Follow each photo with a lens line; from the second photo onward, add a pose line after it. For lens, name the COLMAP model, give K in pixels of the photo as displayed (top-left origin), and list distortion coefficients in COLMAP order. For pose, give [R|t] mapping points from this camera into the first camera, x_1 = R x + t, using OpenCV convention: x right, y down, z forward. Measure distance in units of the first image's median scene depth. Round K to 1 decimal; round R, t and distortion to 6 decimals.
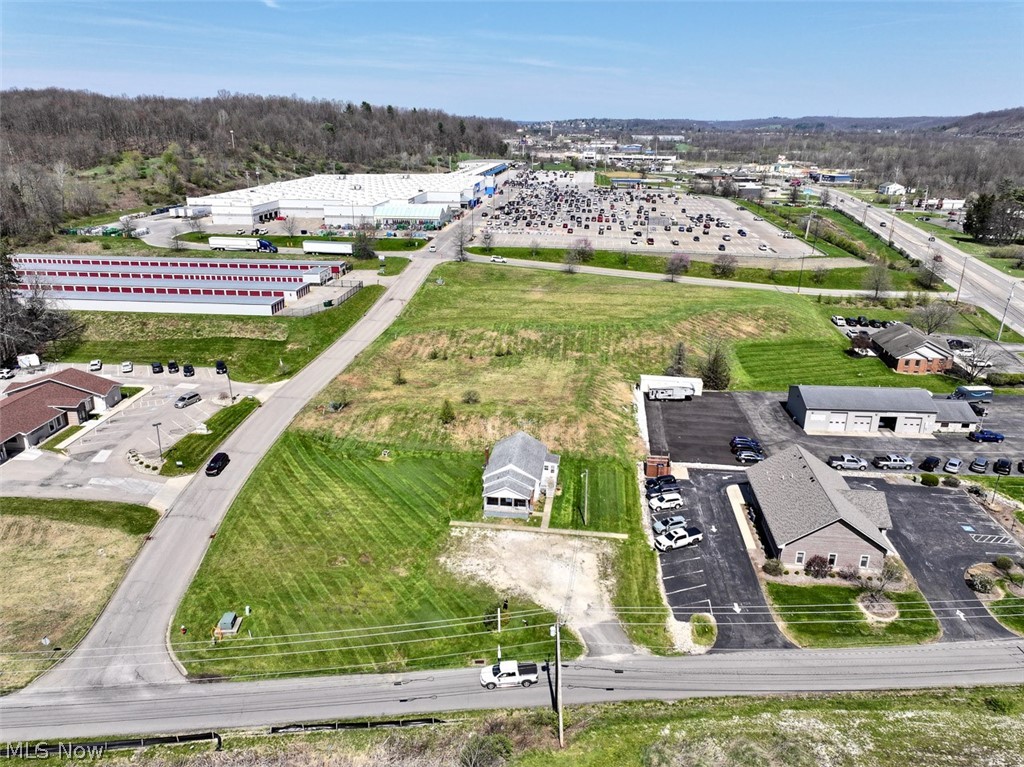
lens RADIAL K [[719.6, 0, 516.5], [0, 719.6, 379.4], [0, 0, 1]] dist [-0.005379, 0.027465]
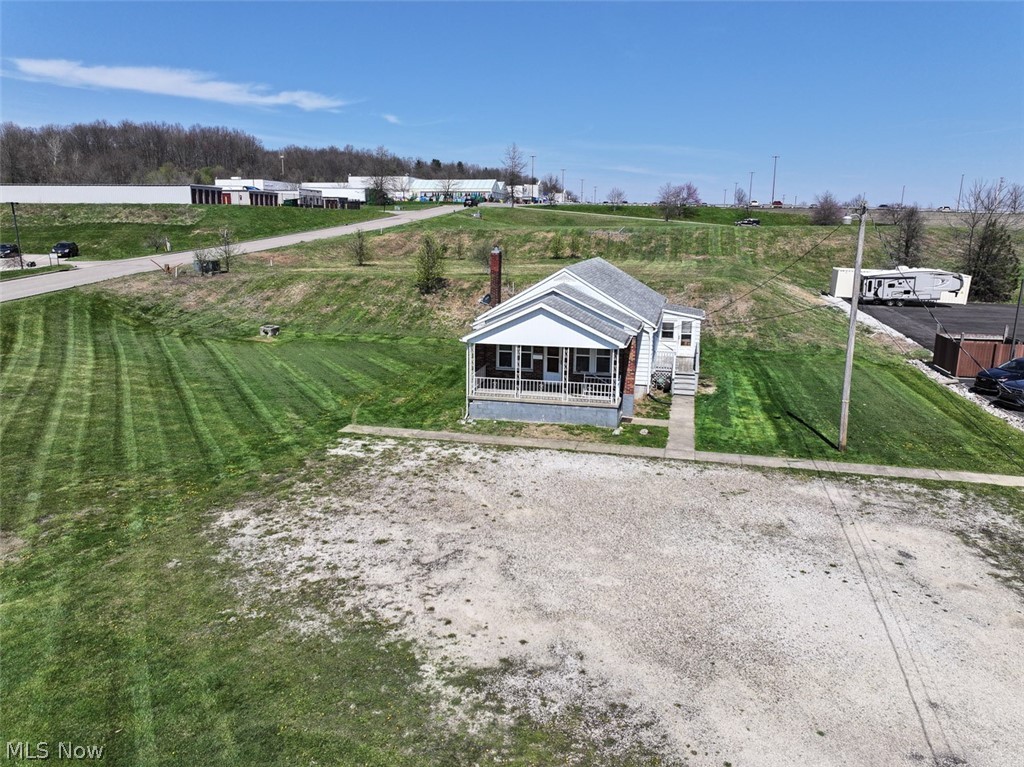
lens RADIAL K [[719.6, 0, 516.5], [0, 719.6, 379.4], [0, 0, 1]] dist [-0.005379, 0.027465]
pose [[0.994837, 0.025542, -0.098217, 0.003050], [-0.038273, 0.990773, -0.130013, 0.169847], [0.093990, 0.133101, 0.986636, 0.569864]]
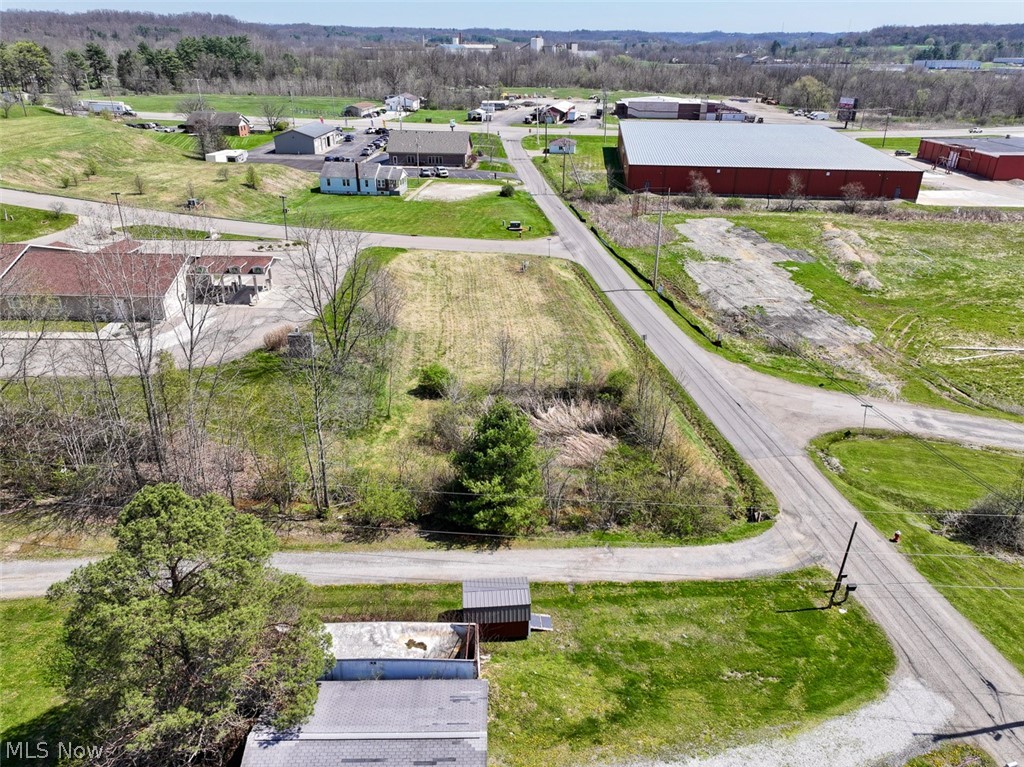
lens RADIAL K [[719.6, 0, 516.5], [0, 719.6, 379.4], [0, 0, 1]] dist [-0.005379, 0.027465]
pose [[-0.037143, -0.428494, 0.902781, -1.247025], [0.326209, 0.848717, 0.416255, -0.021927], [-0.944568, 0.309956, 0.108255, 0.585949]]
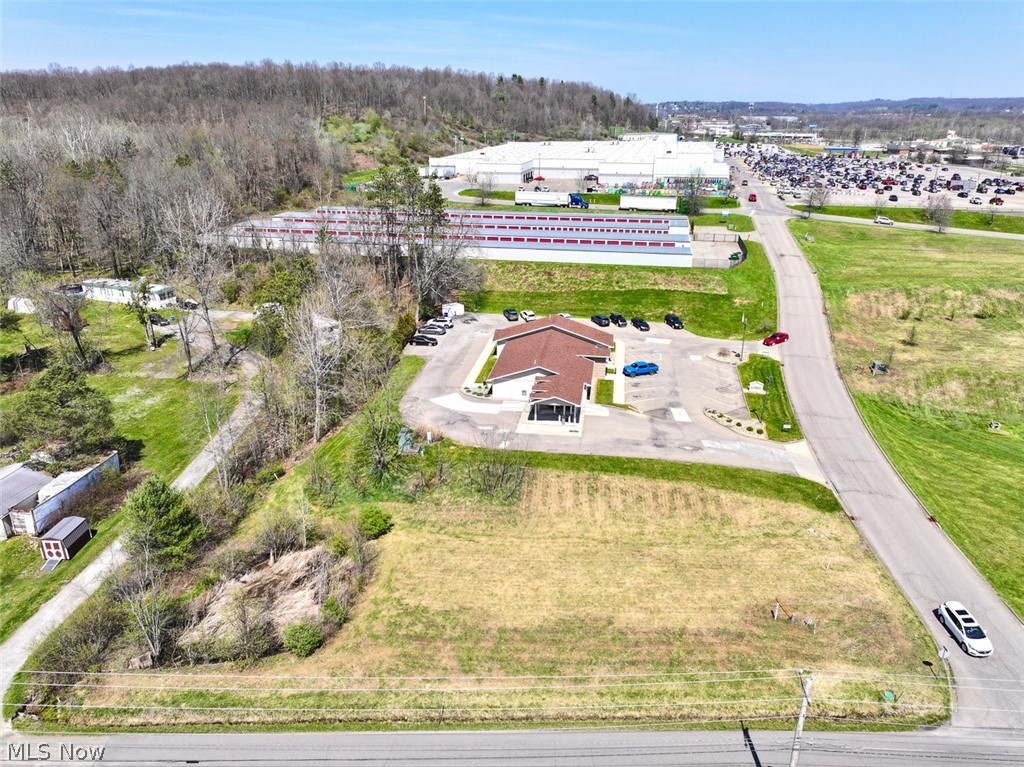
lens RADIAL K [[719.6, 0, 516.5], [0, 719.6, 379.4], [0, 0, 1]] dist [-0.005379, 0.027465]
pose [[0.995073, 0.031768, -0.093920, -0.607065], [-0.030097, 0.999363, 0.019158, 0.048936], [0.094468, -0.016237, 0.995395, 0.136710]]
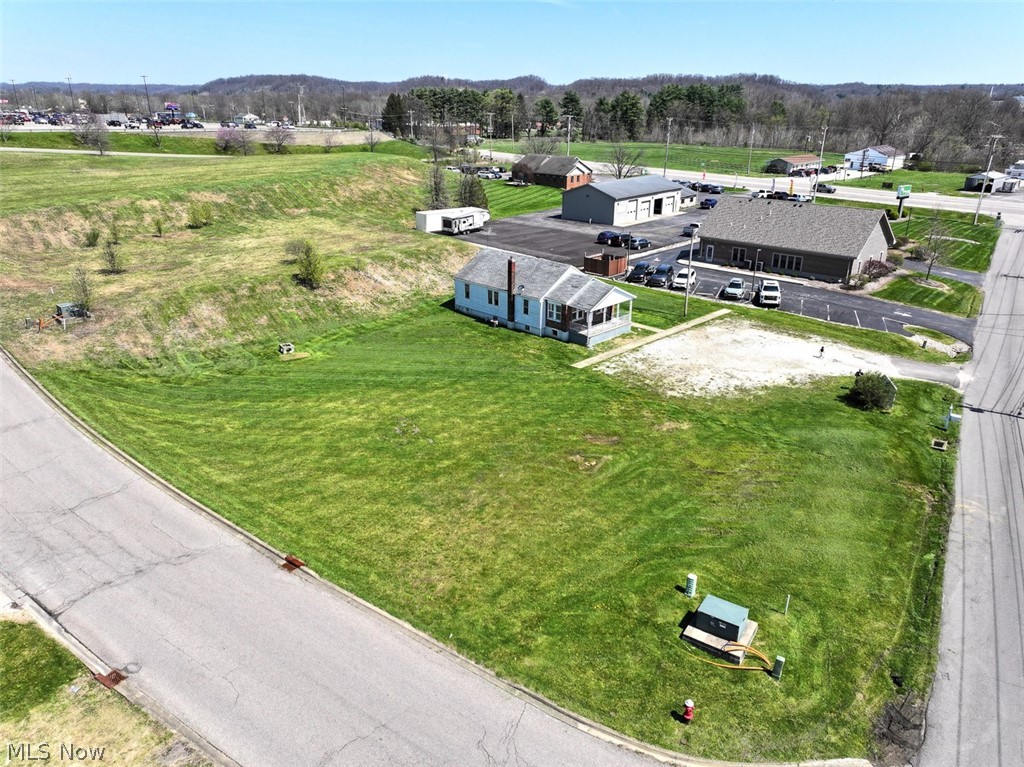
lens RADIAL K [[719.6, 0, 516.5], [0, 719.6, 379.4], [0, 0, 1]] dist [-0.005379, 0.027465]
pose [[0.599099, -0.291147, 0.745865, -0.444707], [0.266913, 0.950882, 0.156783, 0.082334], [-0.754877, 0.105152, 0.647383, 0.520078]]
